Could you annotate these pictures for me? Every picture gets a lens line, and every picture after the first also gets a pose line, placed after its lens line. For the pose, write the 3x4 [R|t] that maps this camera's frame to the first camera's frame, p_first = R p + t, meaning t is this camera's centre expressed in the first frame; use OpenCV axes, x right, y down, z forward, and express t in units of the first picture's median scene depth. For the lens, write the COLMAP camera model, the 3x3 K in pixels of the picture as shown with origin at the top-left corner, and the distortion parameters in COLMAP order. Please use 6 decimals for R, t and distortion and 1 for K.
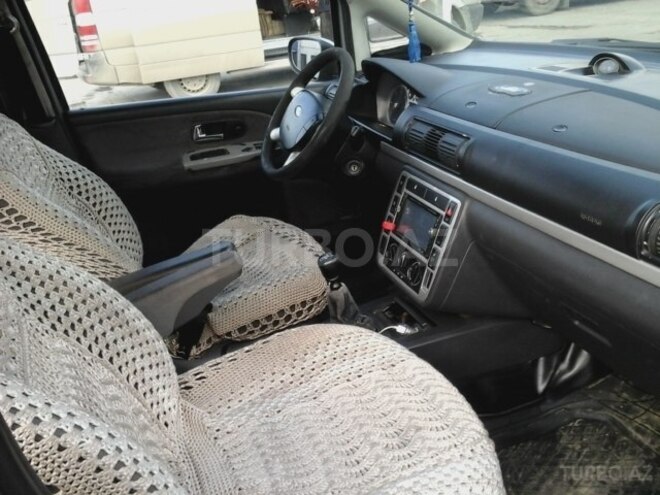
lens RADIAL K [[632.1, 0, 379.1], [0, 632.1, 247.7], [0, 0, 1]] dist [0.008726, 0.008070]
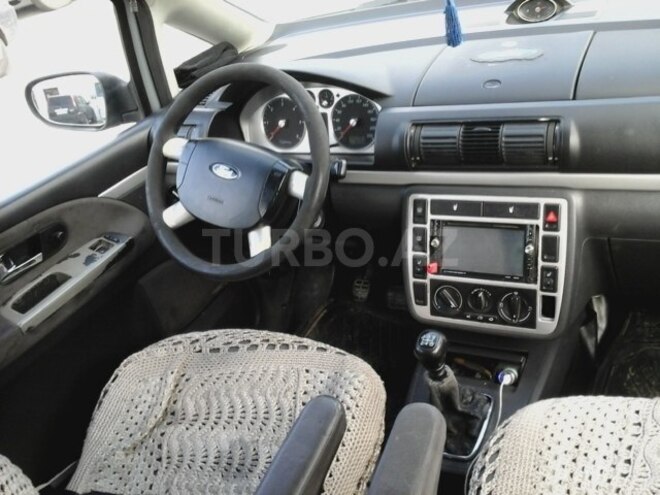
lens RADIAL K [[632.1, 0, 379.1], [0, 632.1, 247.7], [0, 0, 1]] dist [0.008726, 0.008070]
pose [[0.753550, -0.403588, 0.518921, -0.417962], [0.386746, 0.910475, 0.146505, -0.193401], [-0.531592, 0.090291, 0.842174, 0.395315]]
